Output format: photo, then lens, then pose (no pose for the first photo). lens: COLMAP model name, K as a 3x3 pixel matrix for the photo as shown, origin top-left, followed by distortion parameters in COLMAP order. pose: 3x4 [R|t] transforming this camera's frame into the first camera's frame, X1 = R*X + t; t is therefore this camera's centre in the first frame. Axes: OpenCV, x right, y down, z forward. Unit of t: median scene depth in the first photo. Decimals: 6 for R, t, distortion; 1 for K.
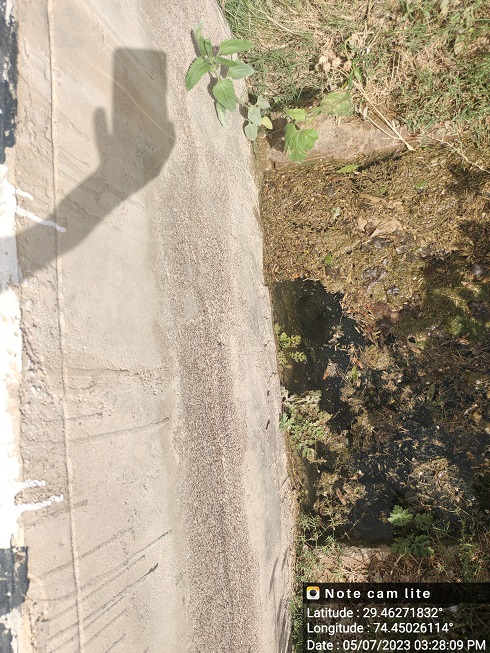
lens RADIAL K [[460.0, 0, 241.0], [0, 460.0, 327.9], [0, 0, 1]] dist [0.028285, -0.034915]
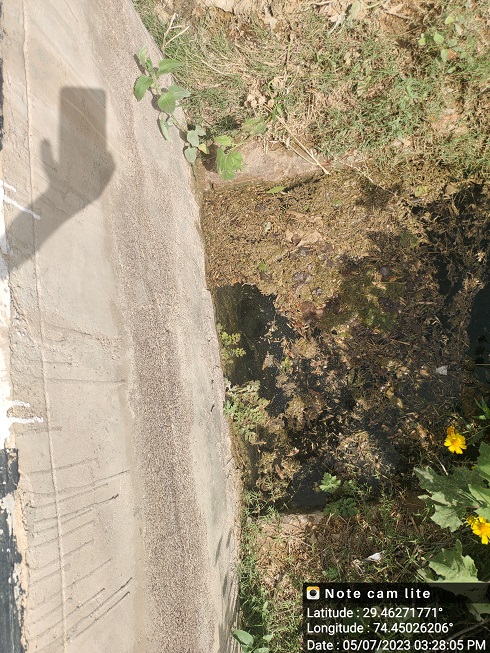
lens RADIAL K [[460.0, 0, 241.0], [0, 460.0, 327.9], [0, 0, 1]] dist [0.028285, -0.034915]
pose [[0.993636, -0.026729, 0.109424, 0.009072], [0.034023, 0.997283, -0.065343, 0.085233], [-0.107380, 0.068650, 0.991845, -0.131828]]
